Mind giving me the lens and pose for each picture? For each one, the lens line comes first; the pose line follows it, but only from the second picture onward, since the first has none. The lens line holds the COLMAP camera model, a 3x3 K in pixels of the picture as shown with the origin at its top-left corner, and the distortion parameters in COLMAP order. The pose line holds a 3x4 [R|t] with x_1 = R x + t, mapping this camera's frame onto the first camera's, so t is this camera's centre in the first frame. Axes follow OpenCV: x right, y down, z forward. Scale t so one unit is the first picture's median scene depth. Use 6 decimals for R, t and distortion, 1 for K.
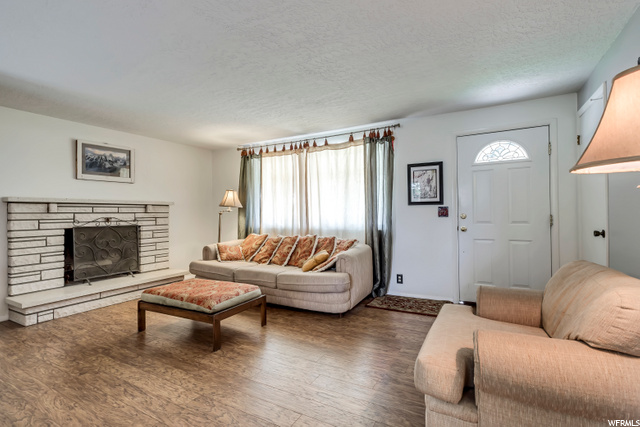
lens RADIAL K [[303.6, 0, 323.2], [0, 303.6, 211.7], [0, 0, 1]] dist [-0.000102, -0.000379]
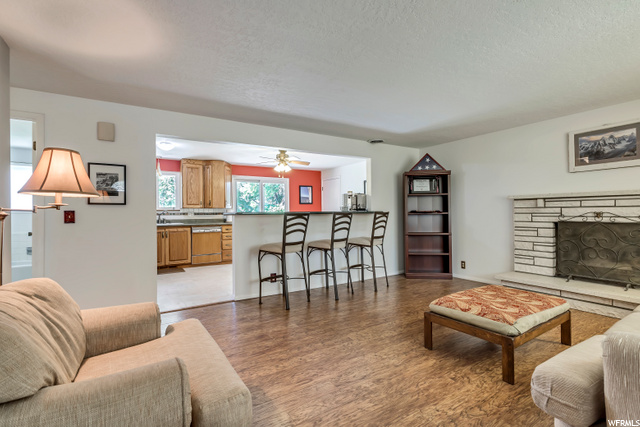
lens RADIAL K [[303.6, 0, 323.2], [0, 303.6, 211.7], [0, 0, 1]] dist [-0.000102, -0.000379]
pose [[-0.473448, 0.014759, -0.880698, 0.464099], [0.020725, 0.999769, 0.005613, -0.003047], [0.880578, -0.015595, -0.473645, 0.800834]]
